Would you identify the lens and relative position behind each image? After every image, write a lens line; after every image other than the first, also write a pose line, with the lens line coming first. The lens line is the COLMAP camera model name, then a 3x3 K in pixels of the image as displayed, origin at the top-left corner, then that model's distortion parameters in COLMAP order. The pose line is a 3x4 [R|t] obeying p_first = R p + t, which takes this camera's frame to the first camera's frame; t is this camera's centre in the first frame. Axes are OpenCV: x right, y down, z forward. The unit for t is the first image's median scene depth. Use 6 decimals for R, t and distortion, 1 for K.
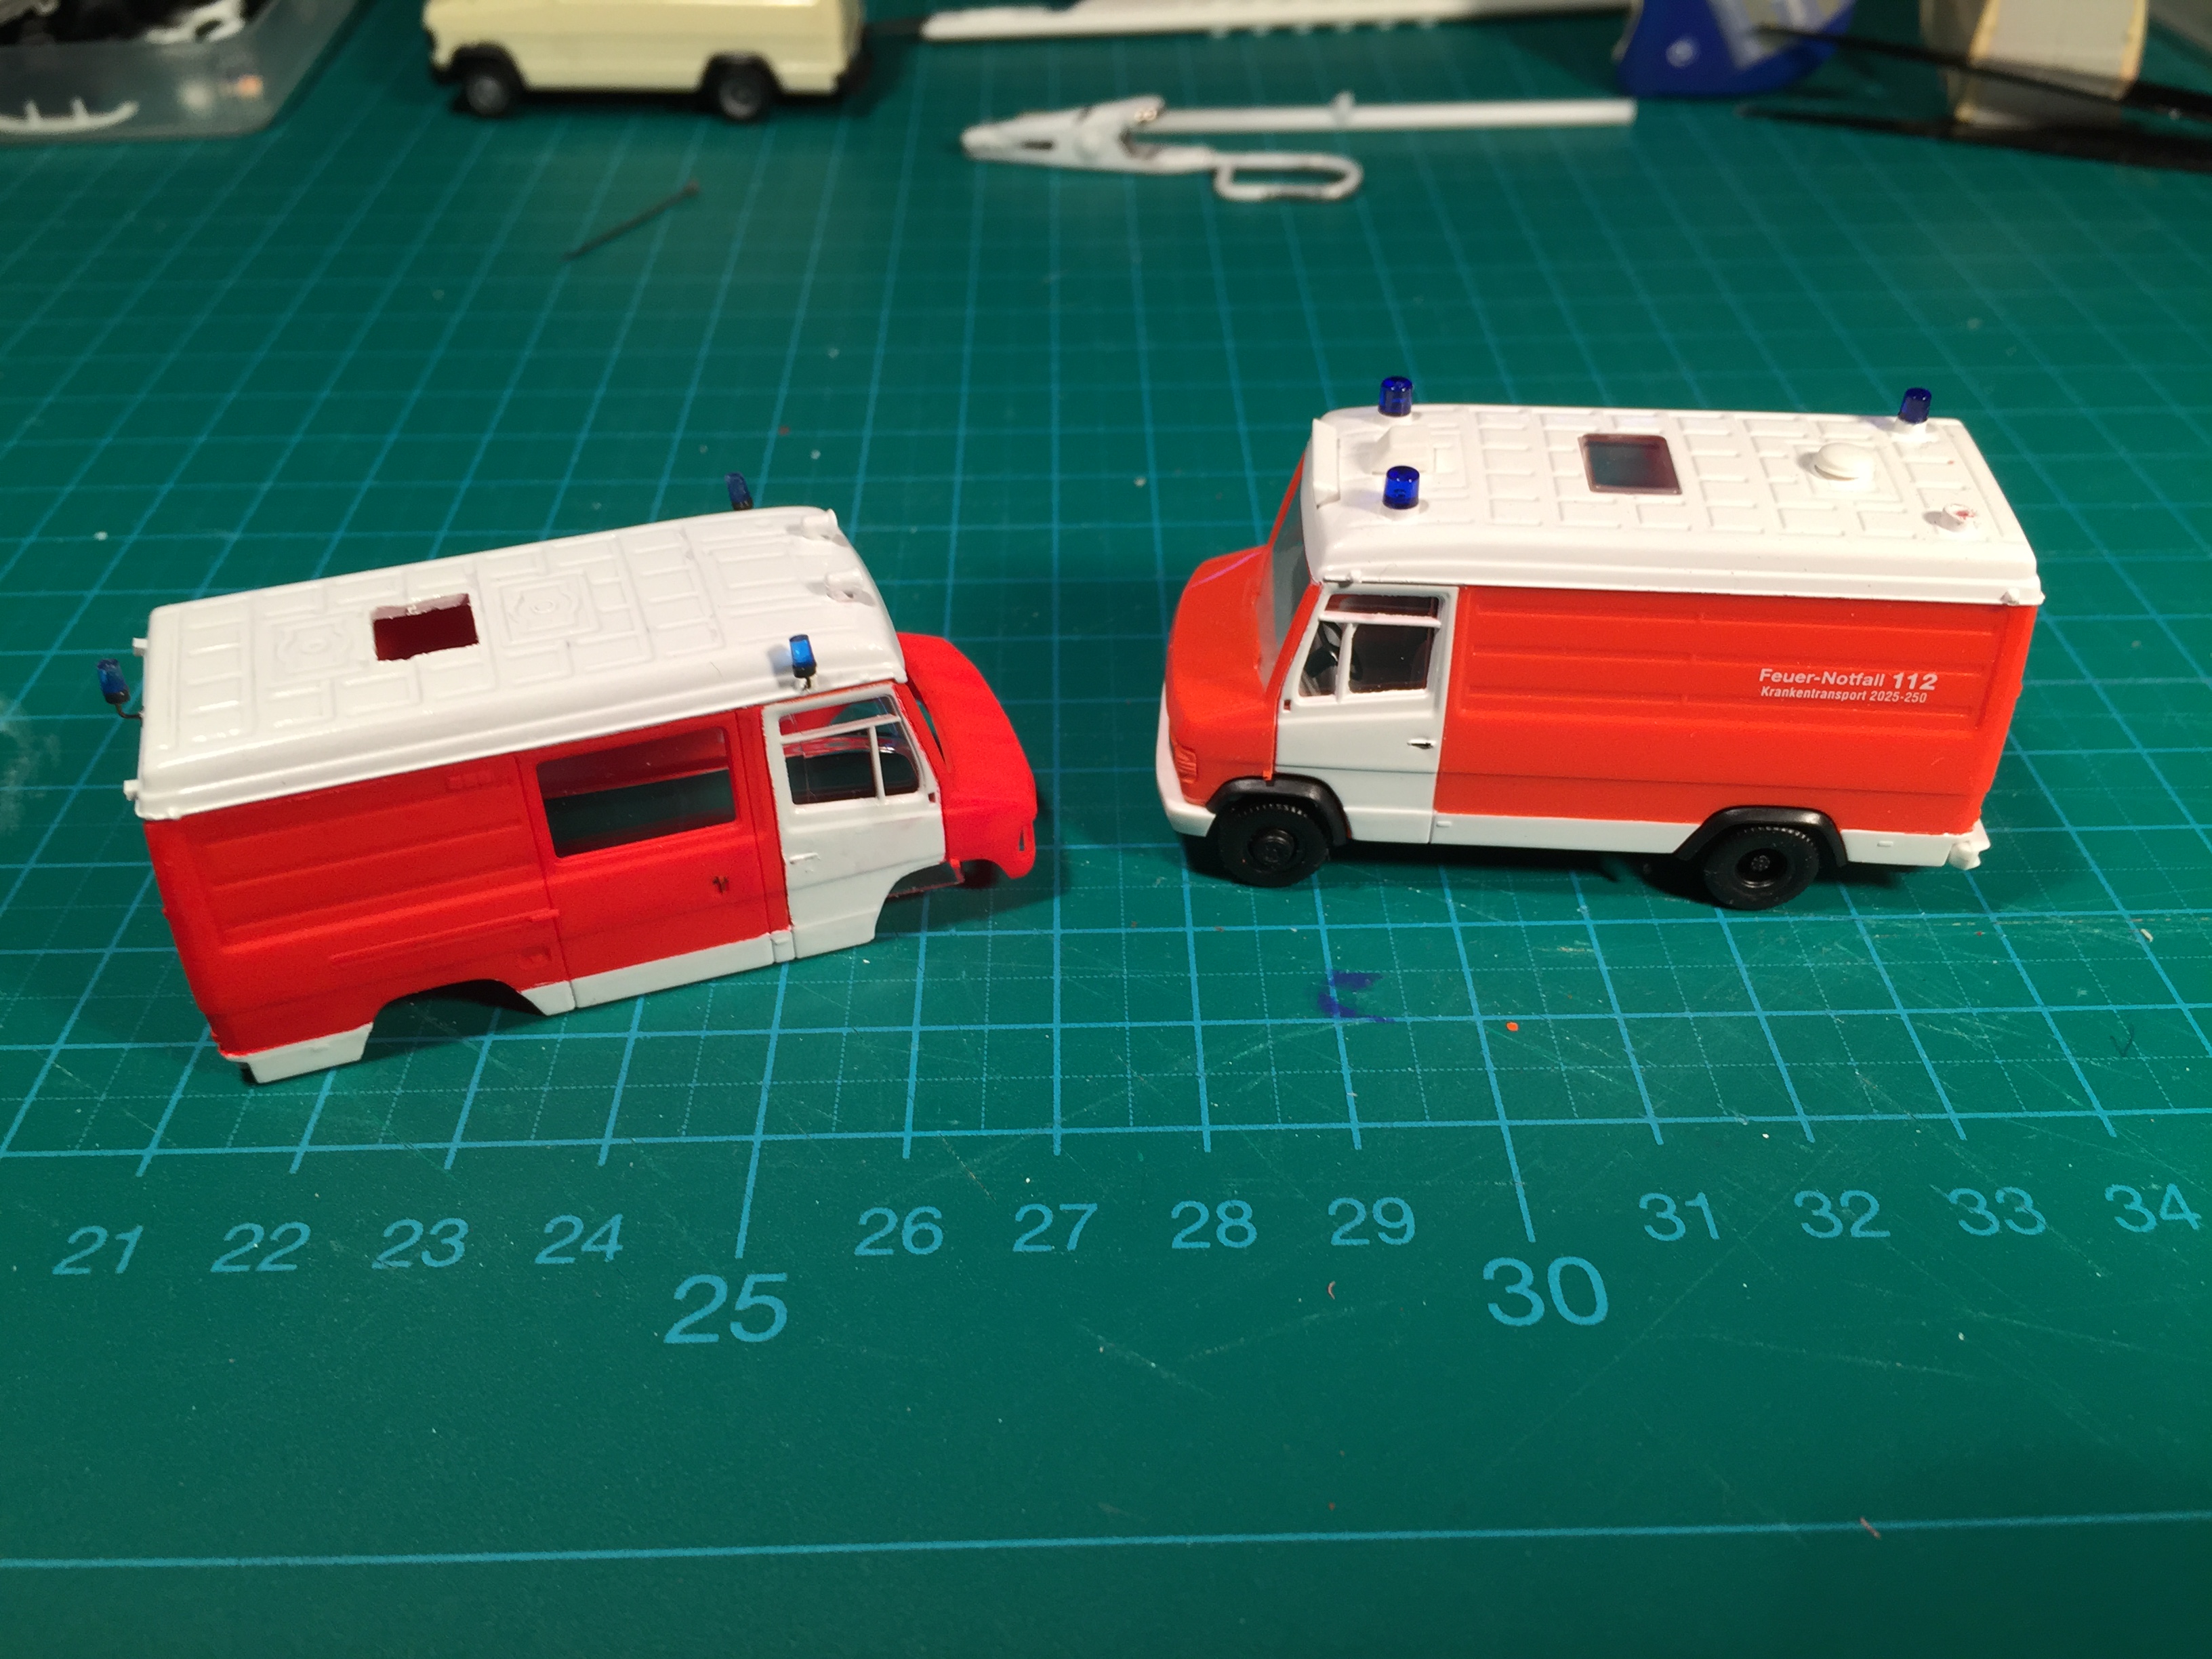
lens RADIAL K [[1876.4, 0, 1107.2], [0, 1876.4, 838.7], [0, 0, 1]] dist [0.050121, -0.105688]
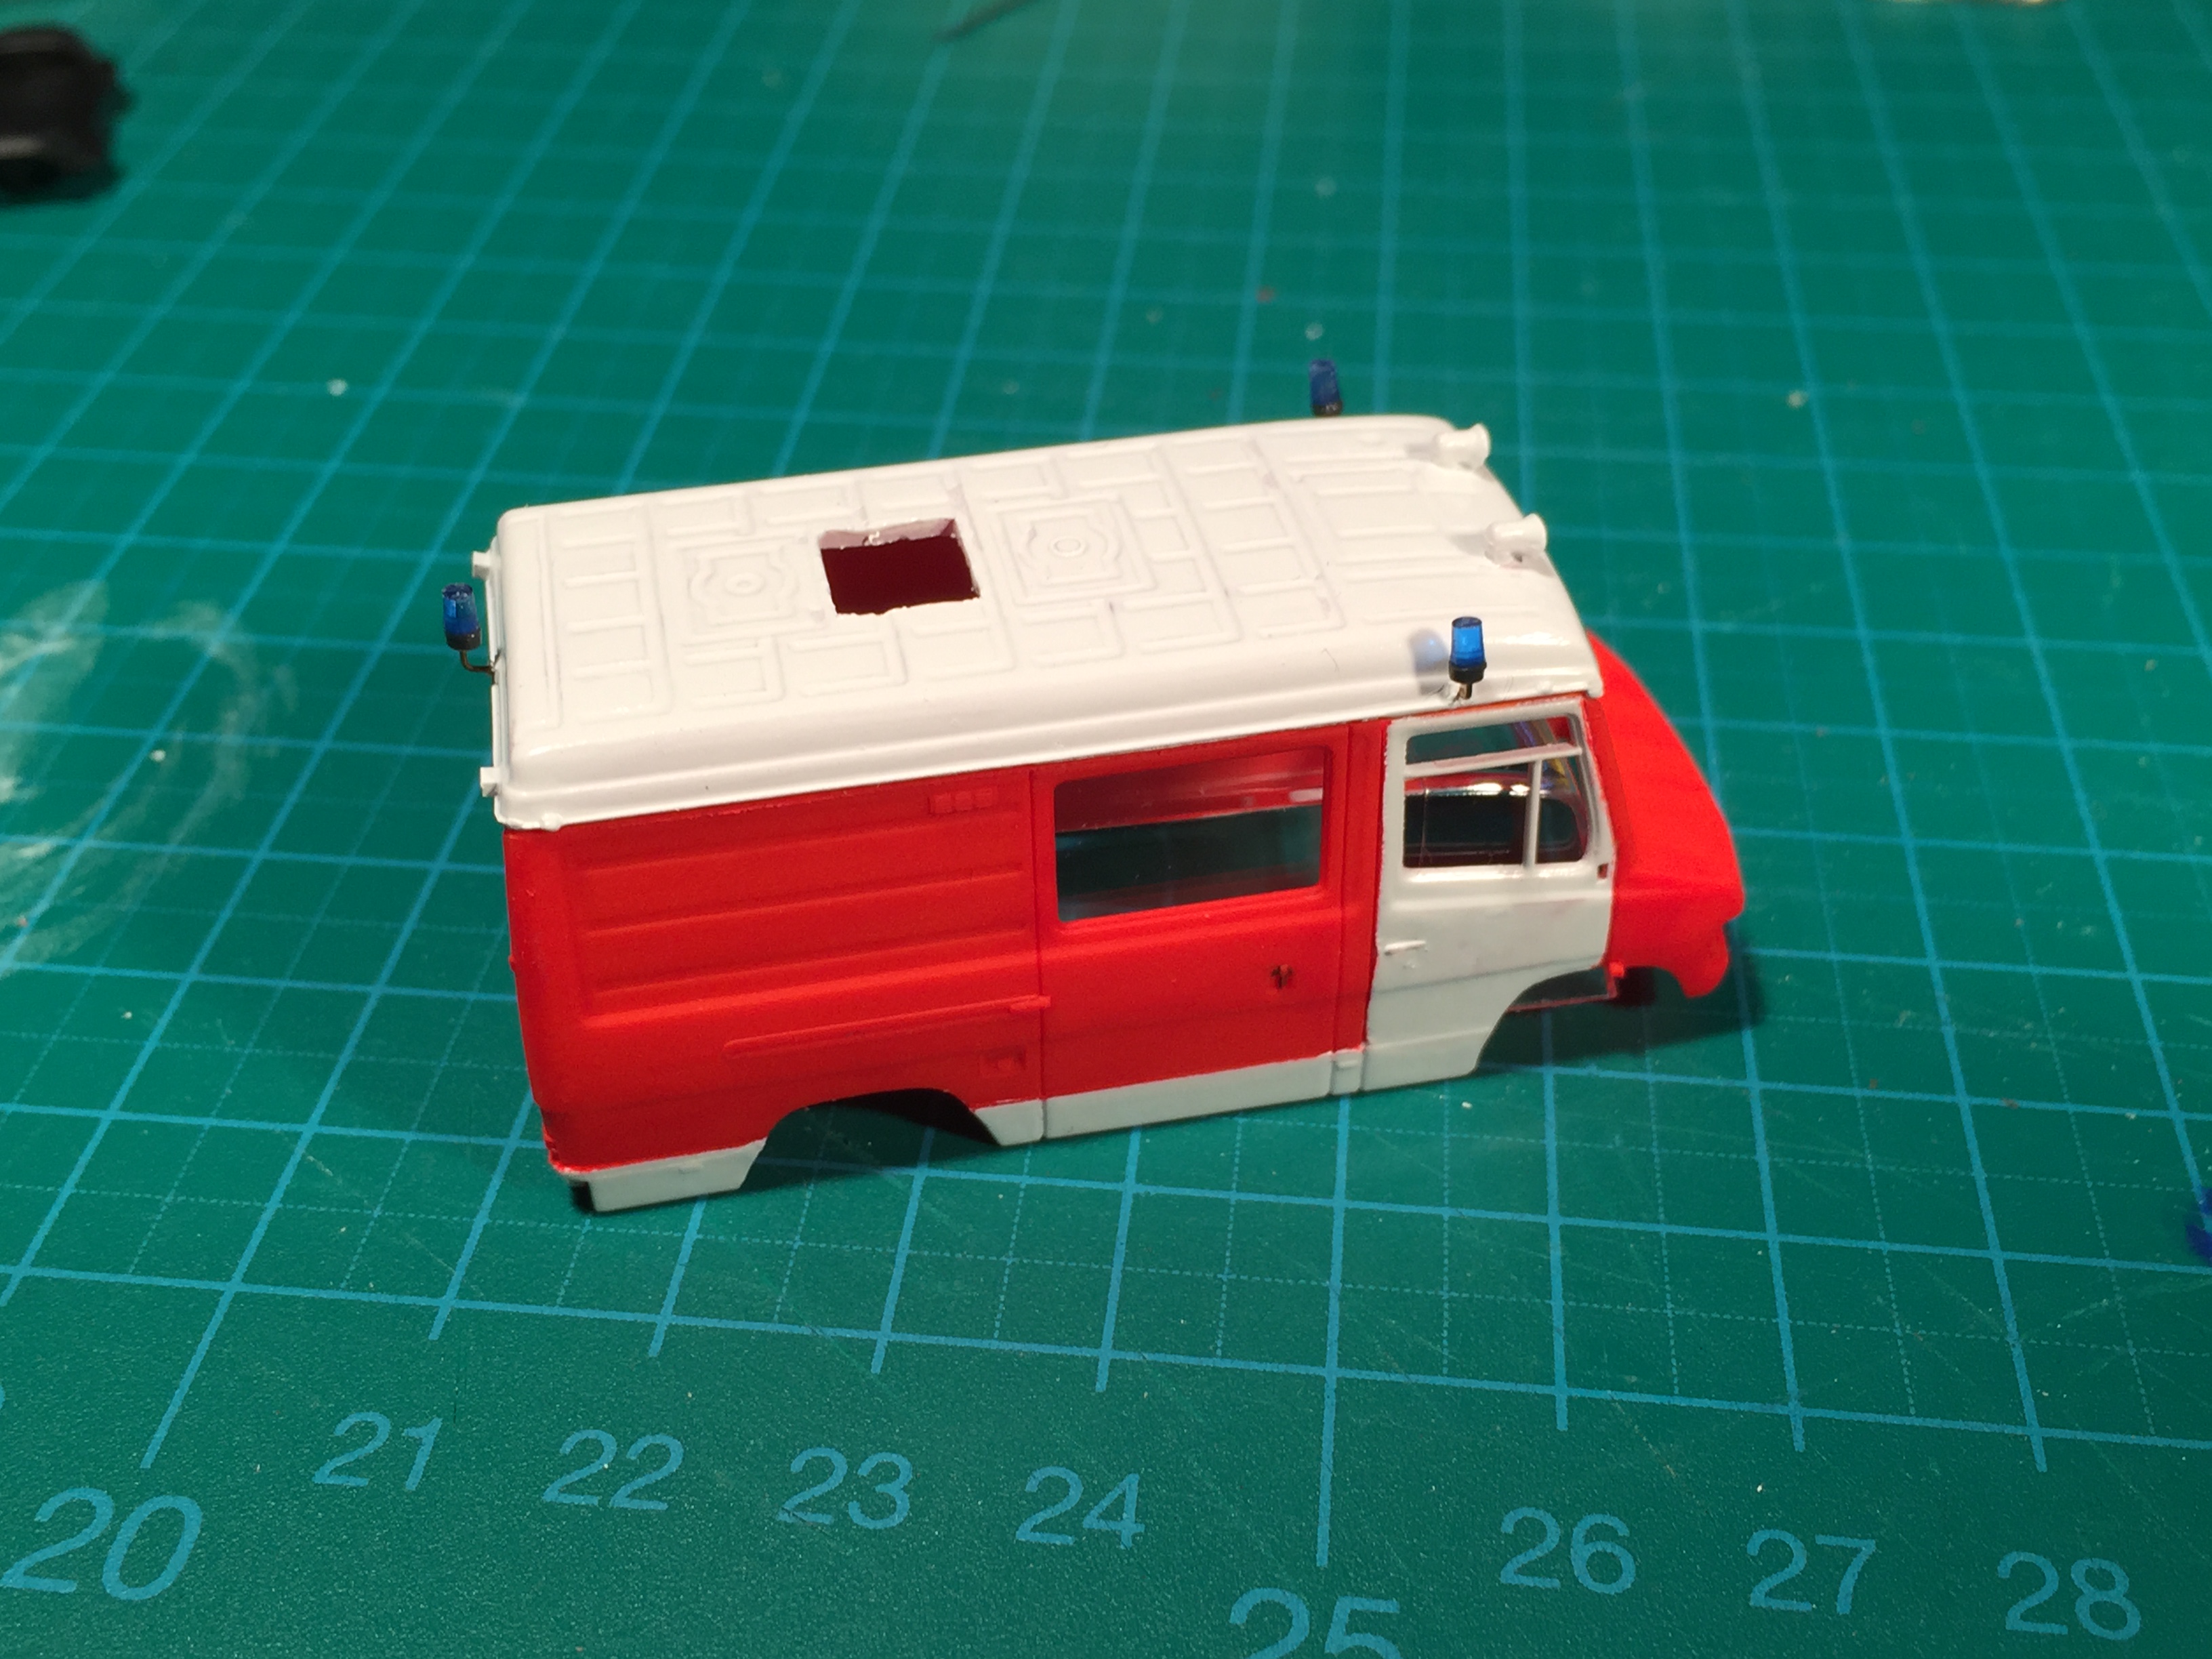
lens RADIAL K [[2403.6, 0, 1064.7], [0, 2403.6, 835.5], [0, 0, 1]] dist [0.035545, 0.000000]
pose [[0.991441, 0.080330, -0.102916, -0.198037], [-0.079684, 0.996766, 0.010386, -0.028580], [0.103418, -0.002096, 0.994636, 0.144584]]
